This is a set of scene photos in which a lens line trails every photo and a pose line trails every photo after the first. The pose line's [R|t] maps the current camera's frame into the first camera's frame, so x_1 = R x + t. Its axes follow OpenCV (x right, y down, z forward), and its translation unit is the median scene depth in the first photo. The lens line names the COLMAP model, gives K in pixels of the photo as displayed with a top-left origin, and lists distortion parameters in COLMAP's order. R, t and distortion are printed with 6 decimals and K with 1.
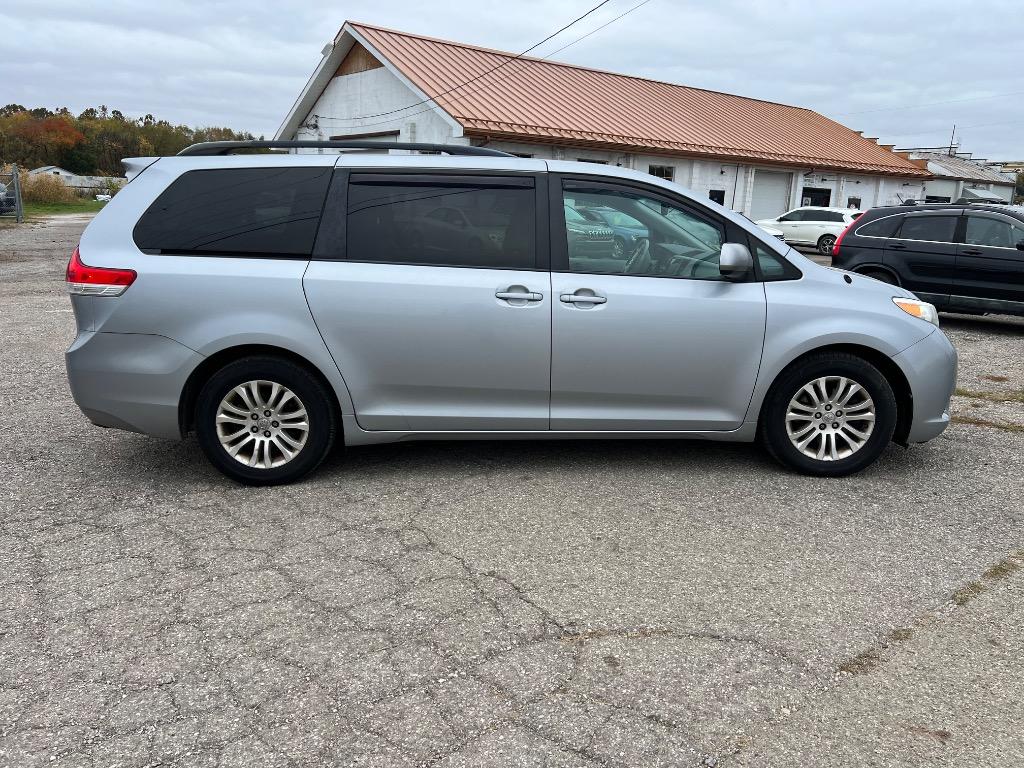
lens RADIAL K [[769.0, 0, 518.9], [0, 769.0, 384.6], [0, 0, 1]] dist [0.070514, -0.081342]
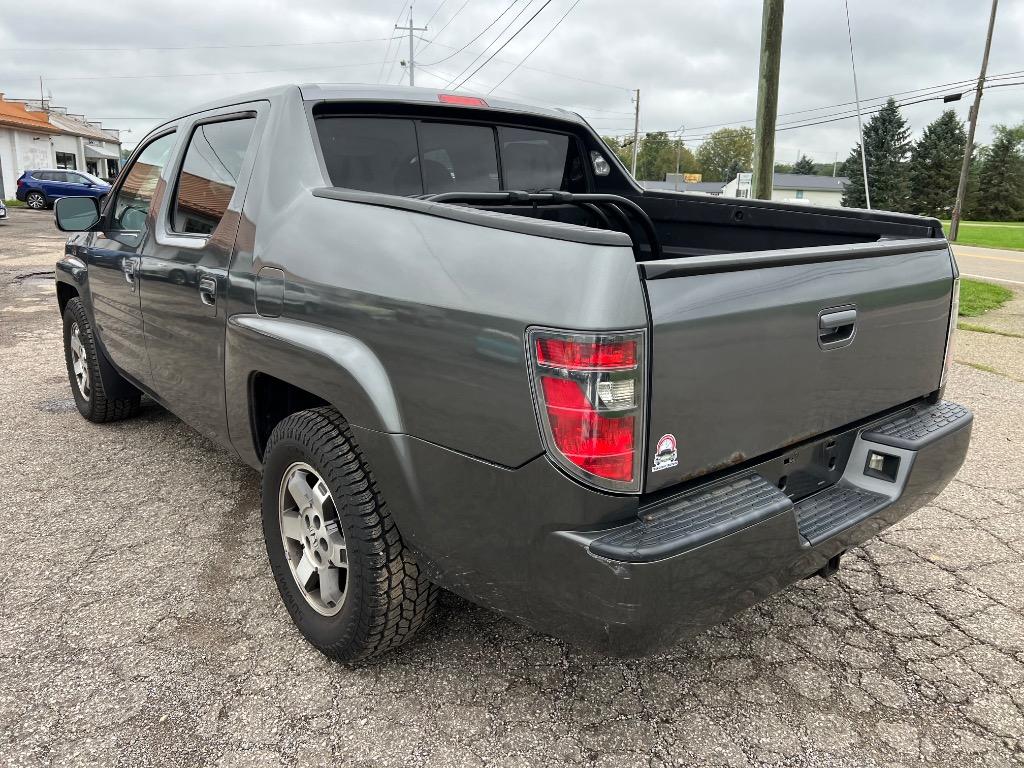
lens RADIAL K [[769.0, 0, 518.9], [0, 769.0, 384.6], [0, 0, 1]] dist [0.070514, -0.081342]
pose [[0.442735, -0.234152, 0.865539, -0.138990], [0.188121, 0.968073, 0.165663, -0.029118], [-0.876696, 0.089482, 0.472649, 0.119800]]
